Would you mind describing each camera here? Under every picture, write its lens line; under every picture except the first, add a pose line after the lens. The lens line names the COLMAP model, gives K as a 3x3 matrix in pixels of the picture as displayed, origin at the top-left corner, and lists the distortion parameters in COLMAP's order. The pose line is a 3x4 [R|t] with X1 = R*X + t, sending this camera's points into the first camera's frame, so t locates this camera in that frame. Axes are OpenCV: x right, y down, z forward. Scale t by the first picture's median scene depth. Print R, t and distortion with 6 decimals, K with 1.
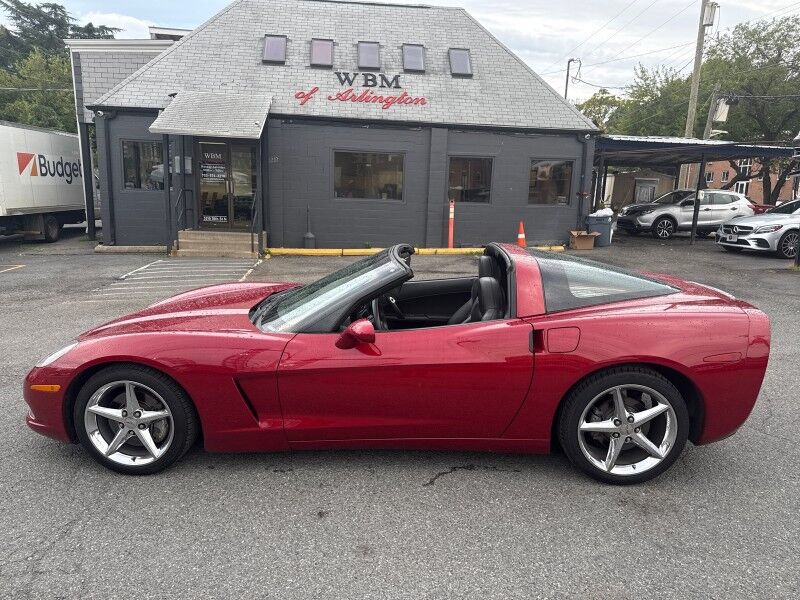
lens RADIAL K [[563.1, 0, 405.1], [0, 563.1, 304.9], [0, 0, 1]] dist [0.027869, -0.036442]
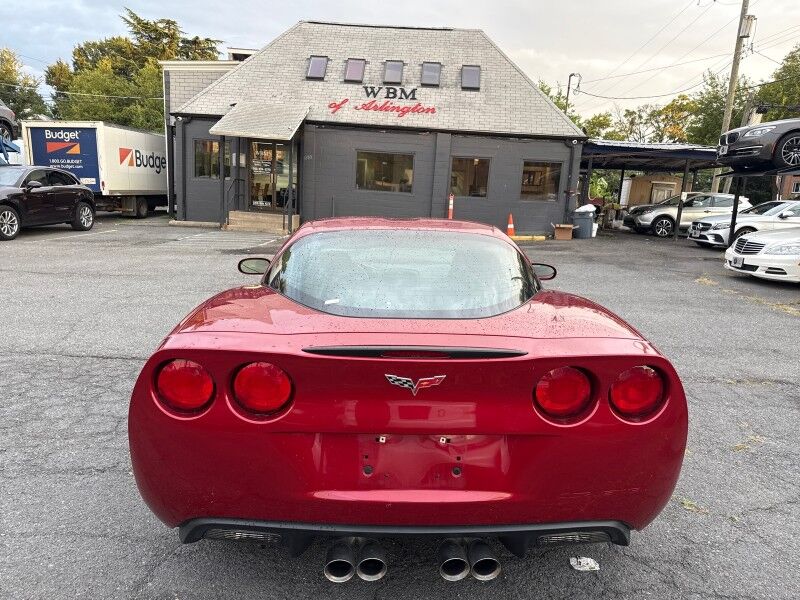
lens RADIAL K [[563.1, 0, 399.9], [0, 563.1, 302.8], [0, 0, 1]] dist [0.027869, -0.036442]
pose [[0.986736, 0.057010, -0.151992, 0.171455], [-0.058428, 0.998280, -0.004881, 0.056320], [0.151452, 0.013697, 0.988370, -0.188780]]
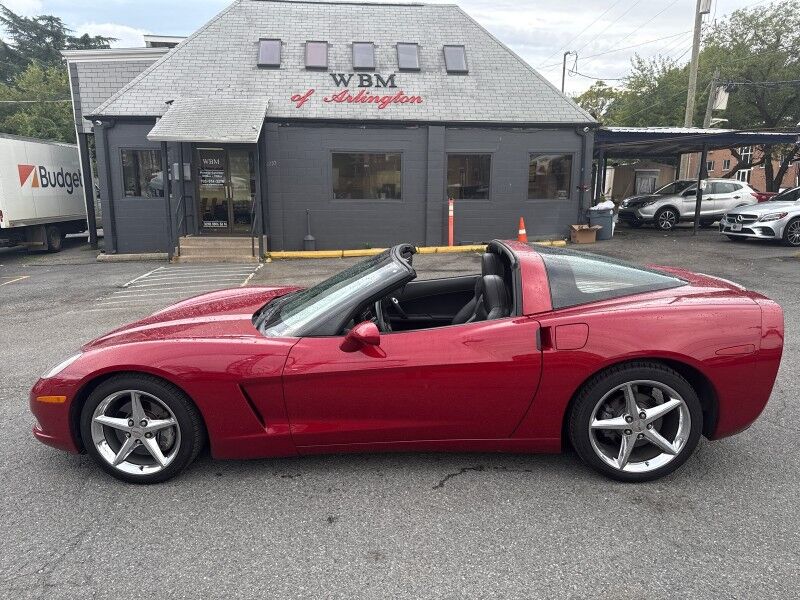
lens RADIAL K [[563.1, 0, 397.0], [0, 563.1, 305.0], [0, 0, 1]] dist [0.027869, -0.036442]
pose [[0.999432, -0.029121, -0.016933, -0.001007], [0.029142, 0.999575, 0.000981, -0.000606], [0.016897, -0.001474, 0.999856, 0.002677]]
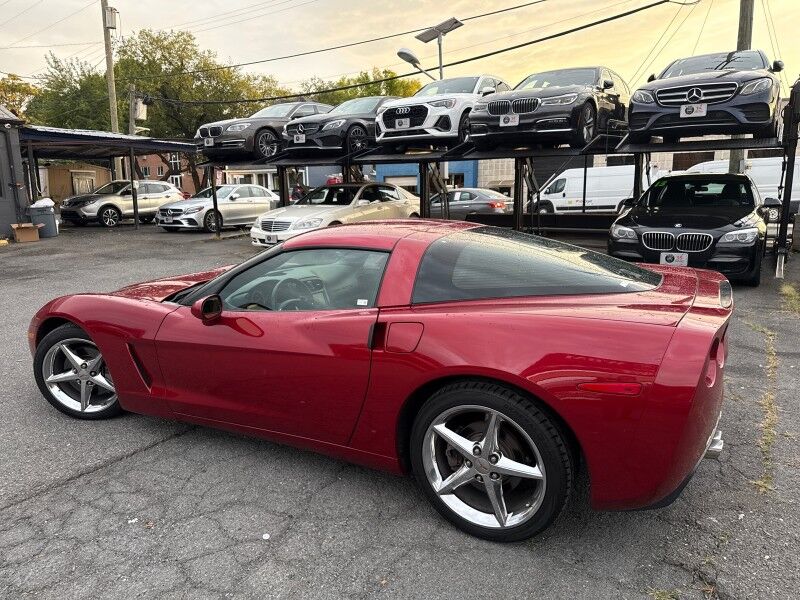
lens RADIAL K [[563.1, 0, 397.6], [0, 563.1, 301.8], [0, 0, 1]] dist [0.027869, -0.036442]
pose [[0.630236, -0.175018, 0.756420, -0.042355], [0.173253, 0.981397, 0.082721, 0.034270], [-0.756827, 0.078918, 0.648834, -0.111404]]
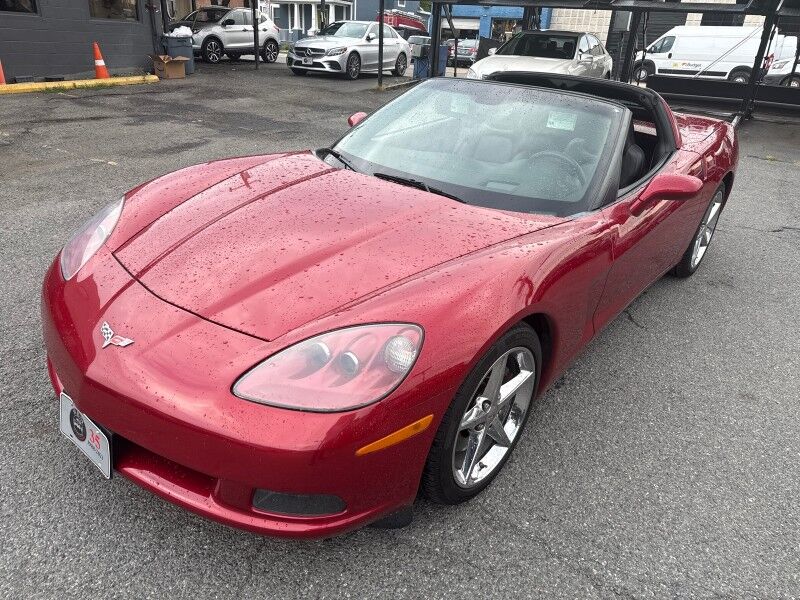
lens RADIAL K [[563.1, 0, 387.4], [0, 563.1, 308.4], [0, 0, 1]] dist [0.027869, -0.036442]
pose [[0.631928, -0.328335, 0.702042, -0.208542], [0.112141, 0.935033, 0.336360, -0.024223], [-0.766871, -0.133827, 0.627693, 0.160861]]
